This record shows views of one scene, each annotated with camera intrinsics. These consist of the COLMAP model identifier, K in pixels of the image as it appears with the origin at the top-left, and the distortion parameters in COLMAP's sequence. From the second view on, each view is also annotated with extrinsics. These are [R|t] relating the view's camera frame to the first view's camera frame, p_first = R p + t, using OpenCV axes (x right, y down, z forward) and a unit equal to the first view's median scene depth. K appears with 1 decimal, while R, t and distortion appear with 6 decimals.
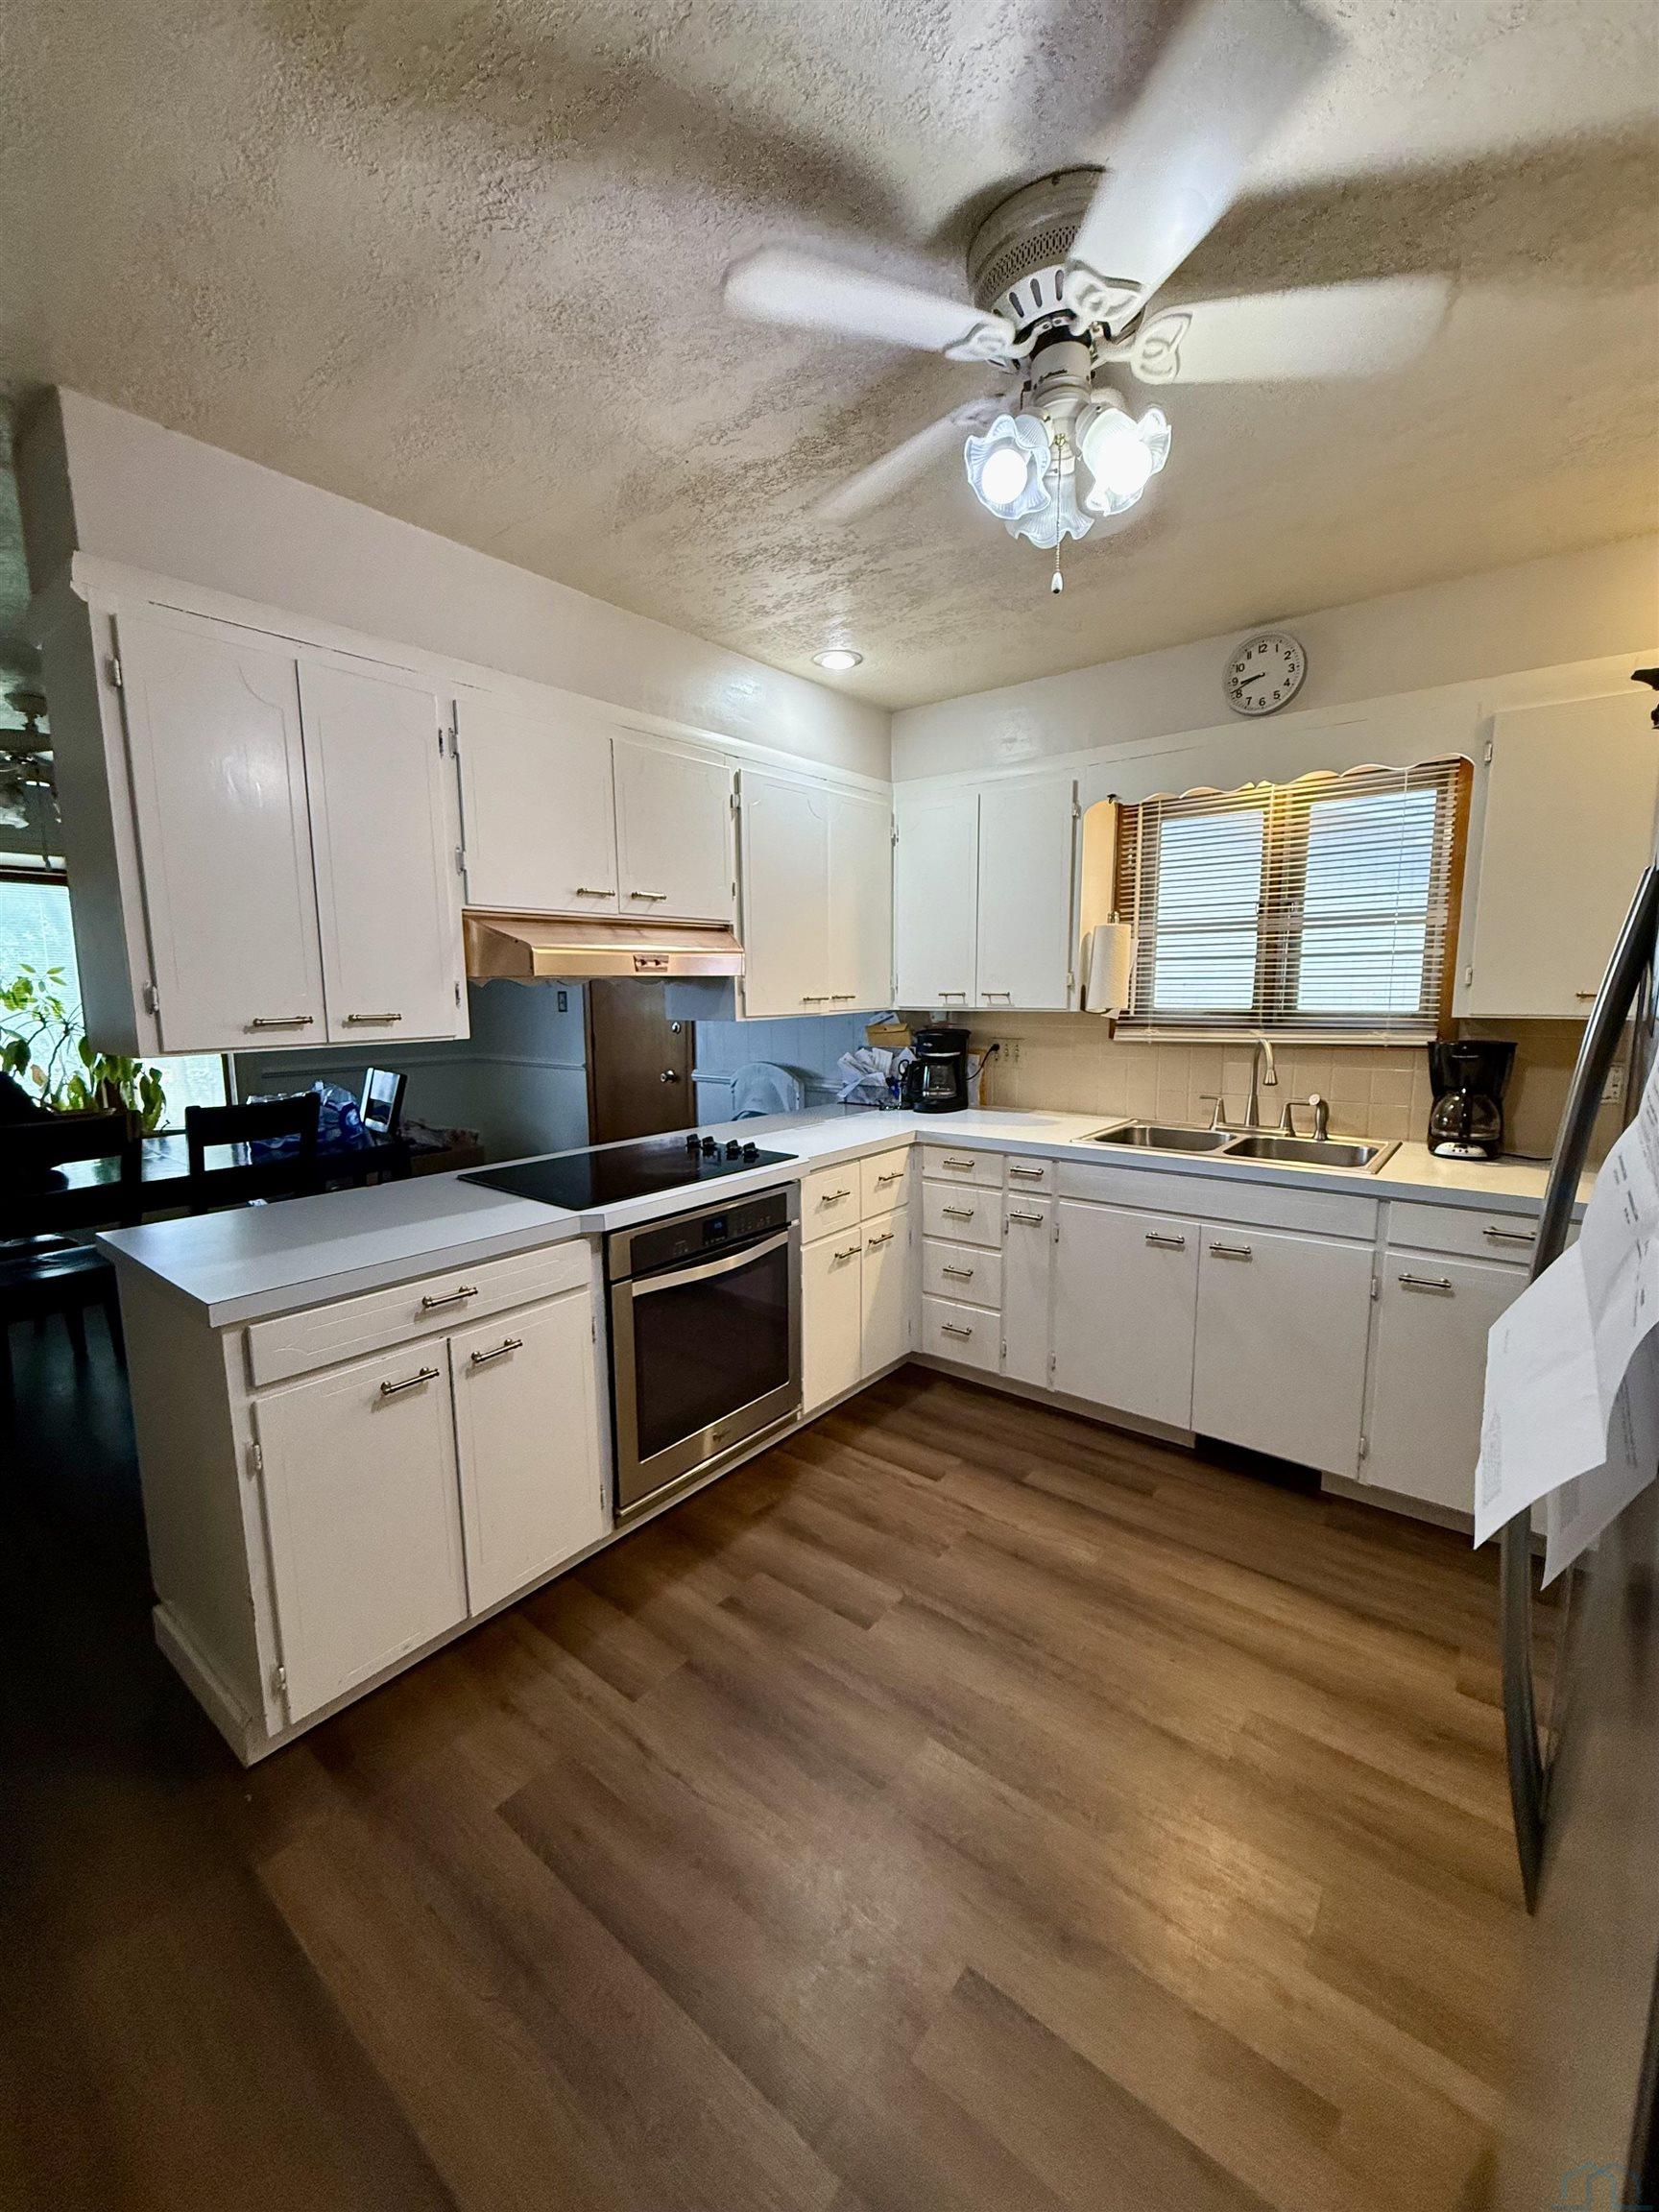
lens RADIAL K [[878.9, 0, 827.8], [0, 878.9, 1106.1], [0, 0, 1]] dist [-0.000879, -0.000175]
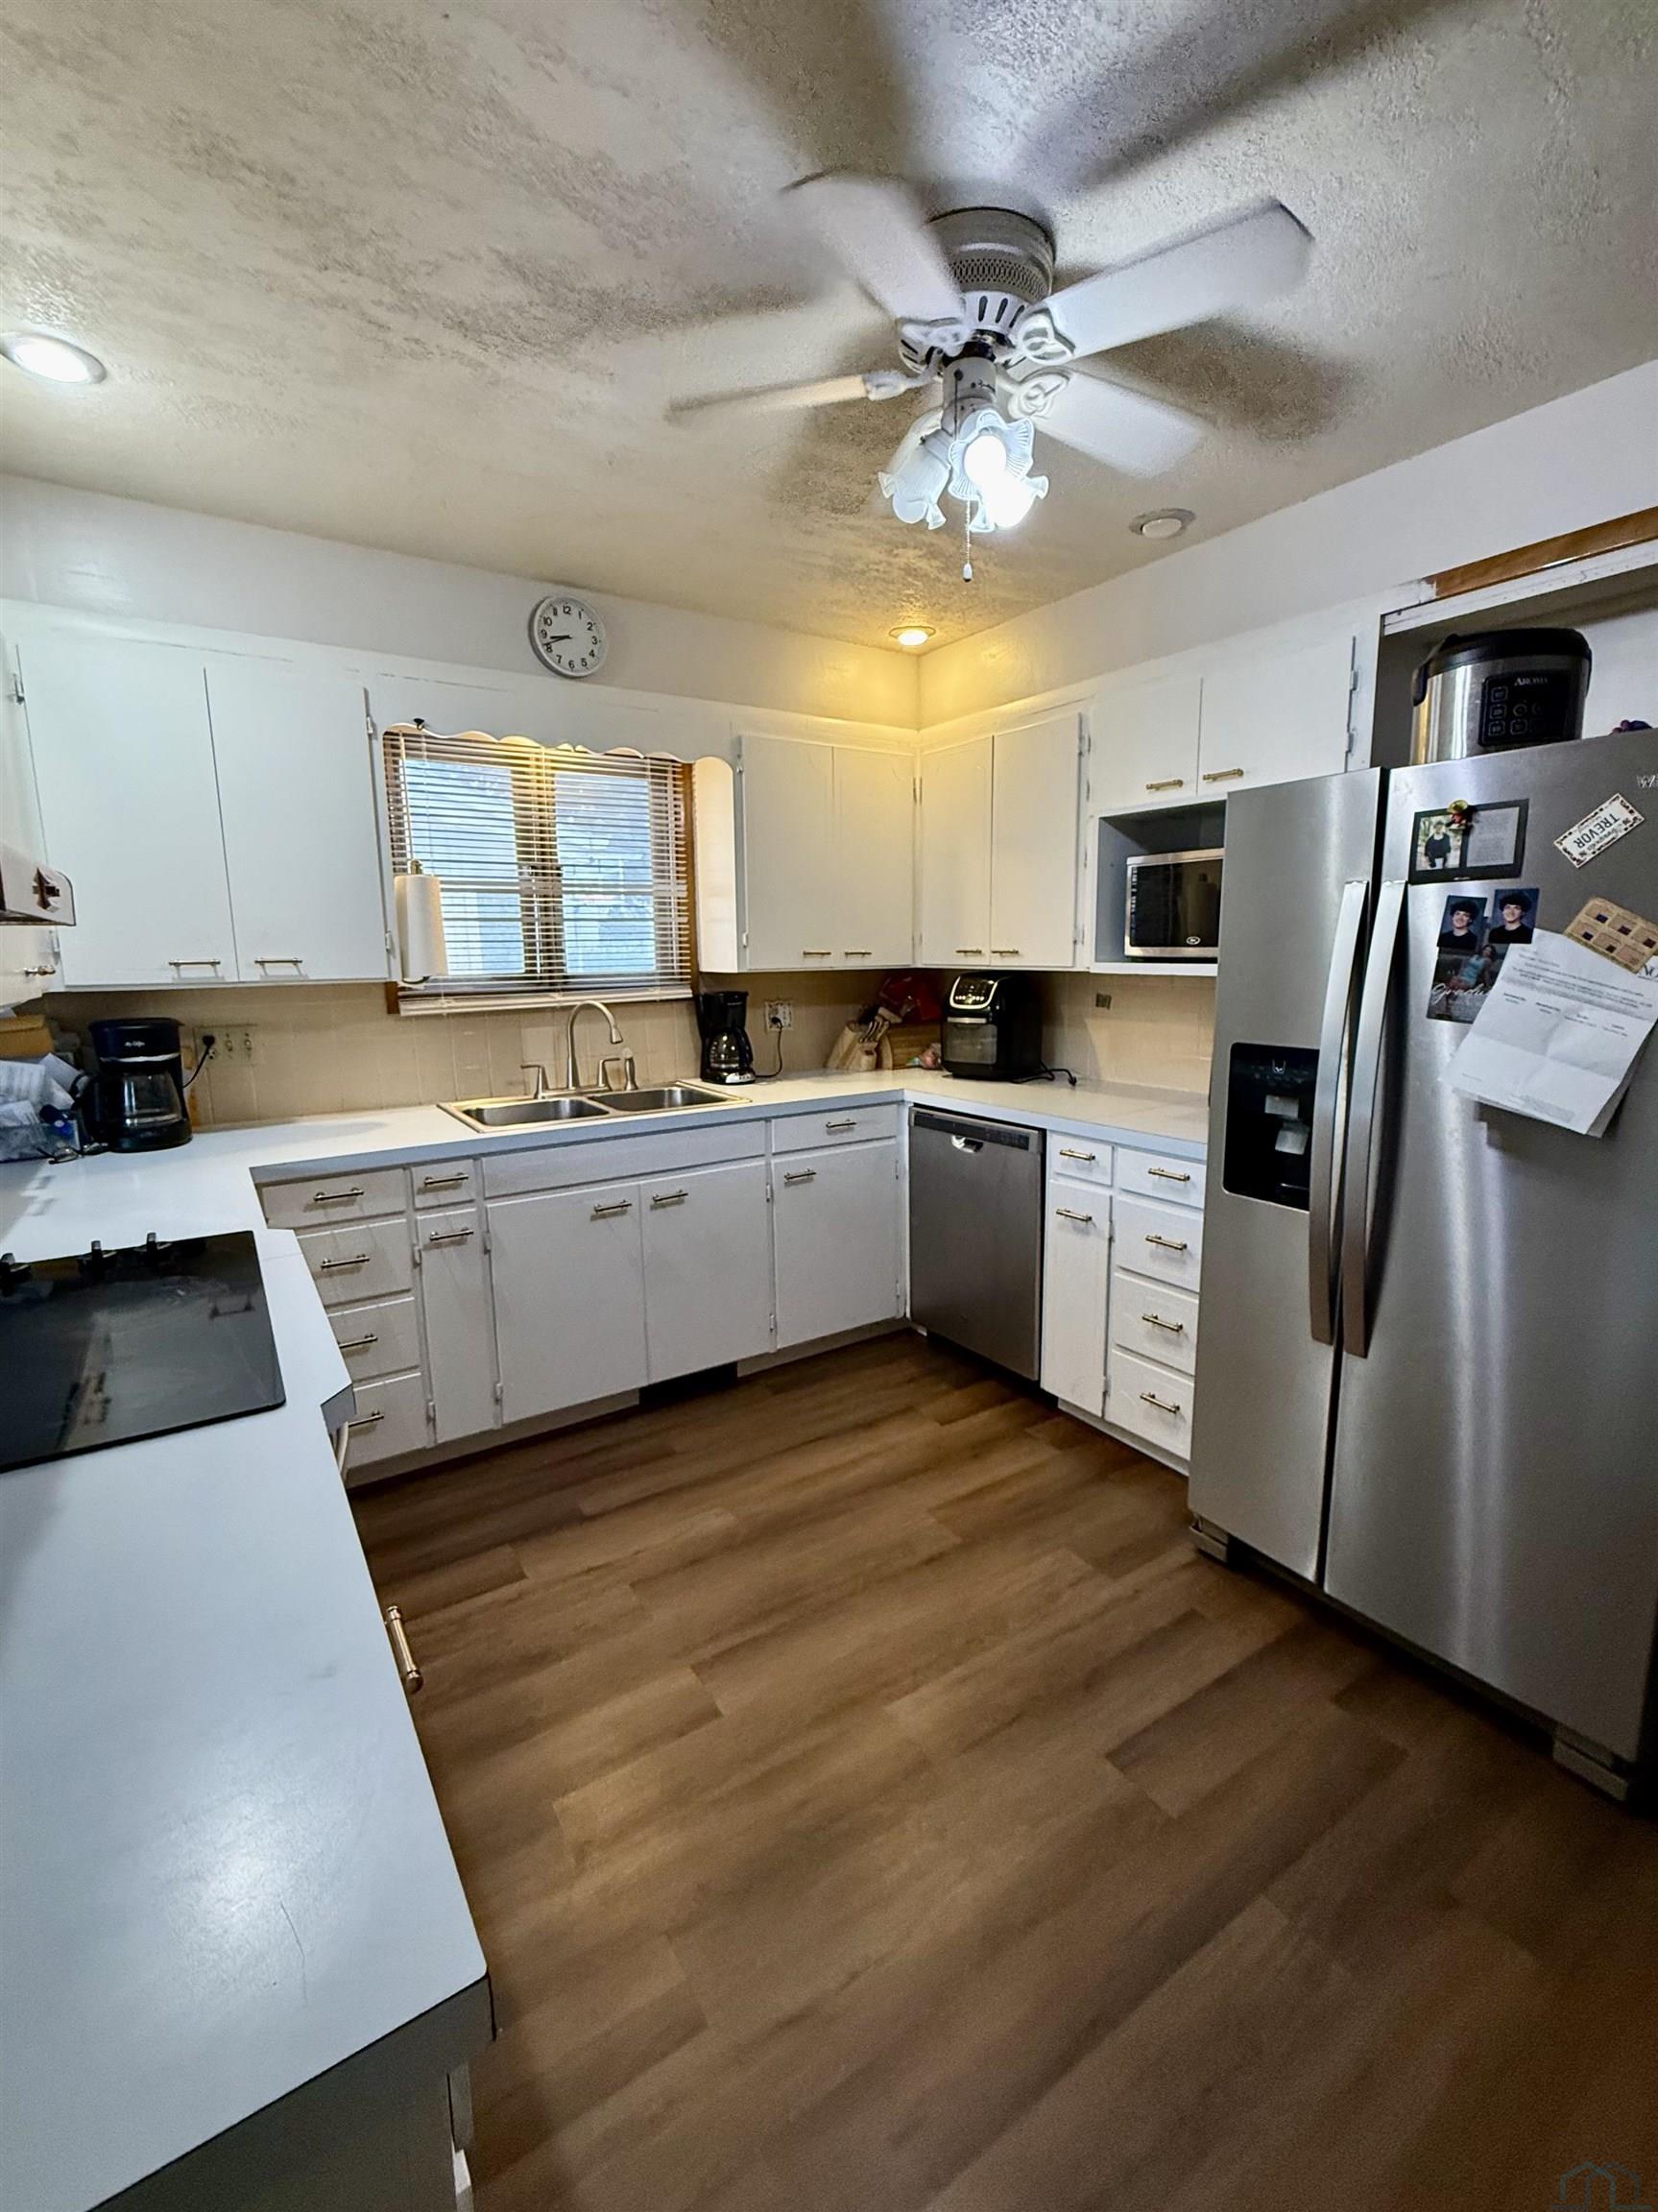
lens RADIAL K [[947.8, 0, 828.3], [0, 947.8, 1106.1], [0, 0, 1]] dist [-0.000775, -0.000239]
pose [[0.307476, -0.153996, 0.939012, -0.503573], [0.138687, 0.983533, 0.115885, -0.047094], [-0.941395, 0.094597, 0.323770, 0.413297]]
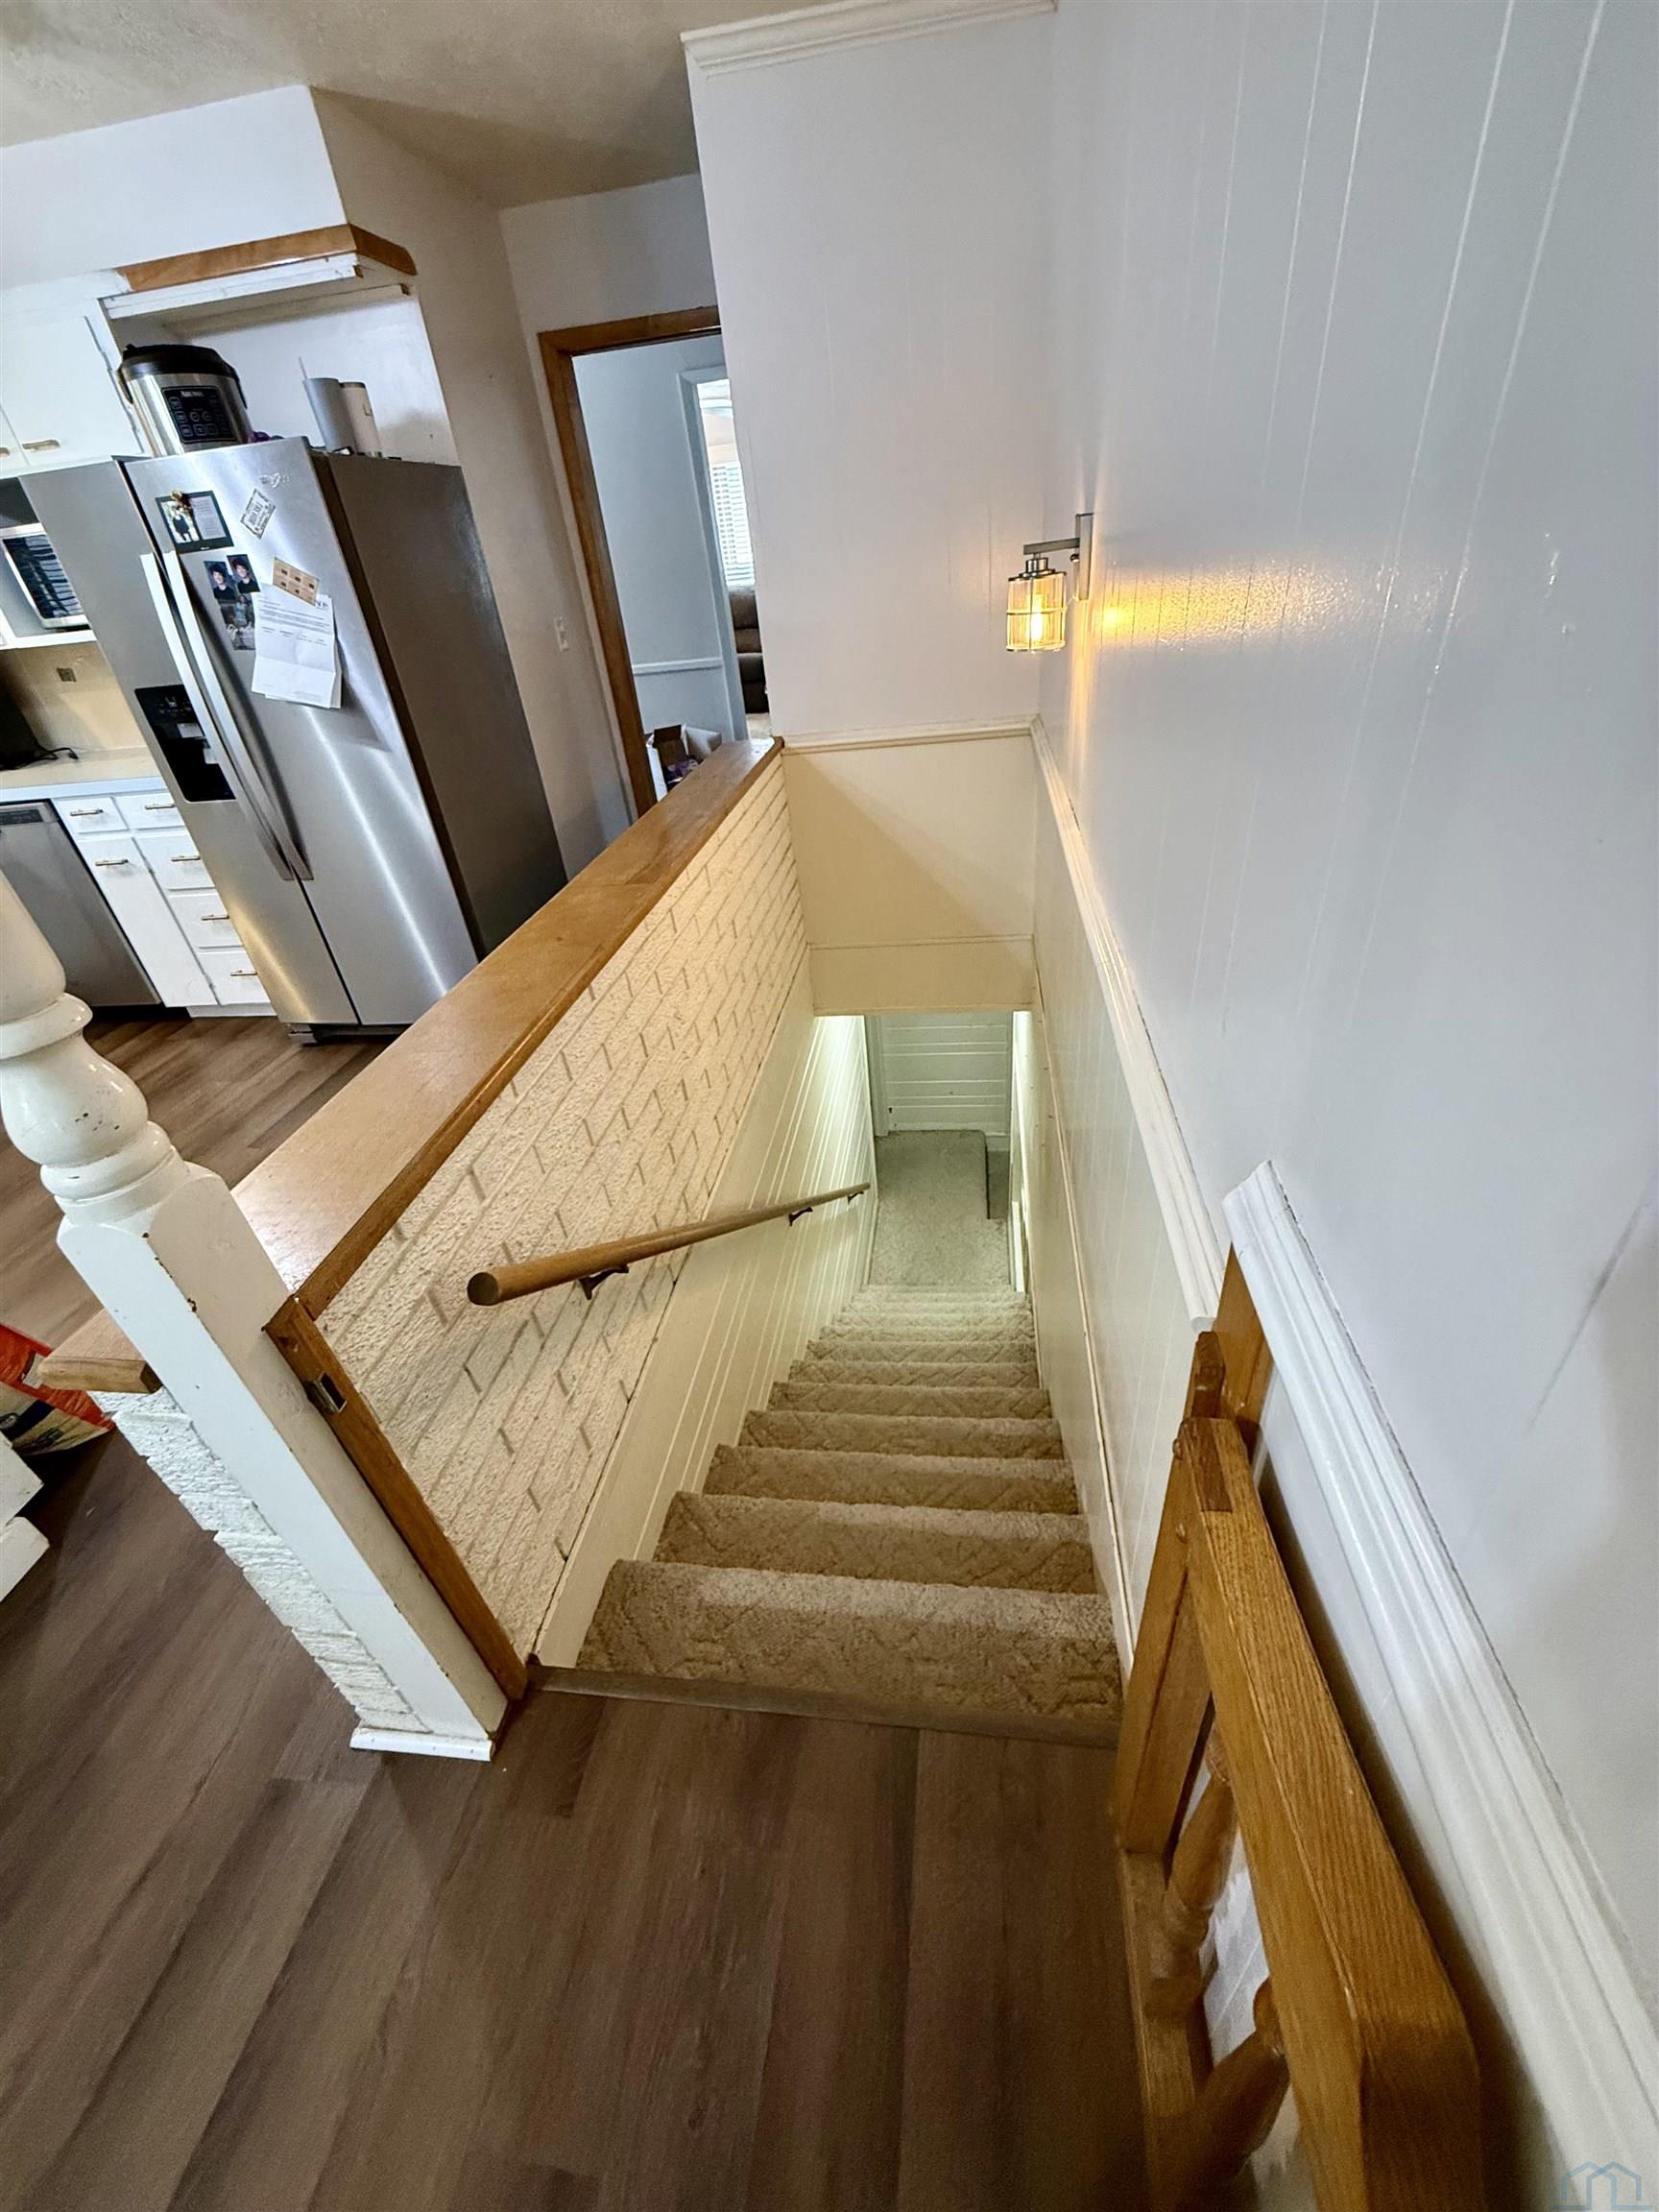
lens RADIAL K [[878.9, 0, 833.4], [0, 878.9, 1103.7], [0, 0, 1]] dist [-0.000879, -0.000175]
pose [[-0.515645, -0.416804, 0.748589, -0.990885], [0.210002, 0.785569, 0.582048, -0.007246], [-0.830668, 0.457335, -0.317545, 0.227975]]
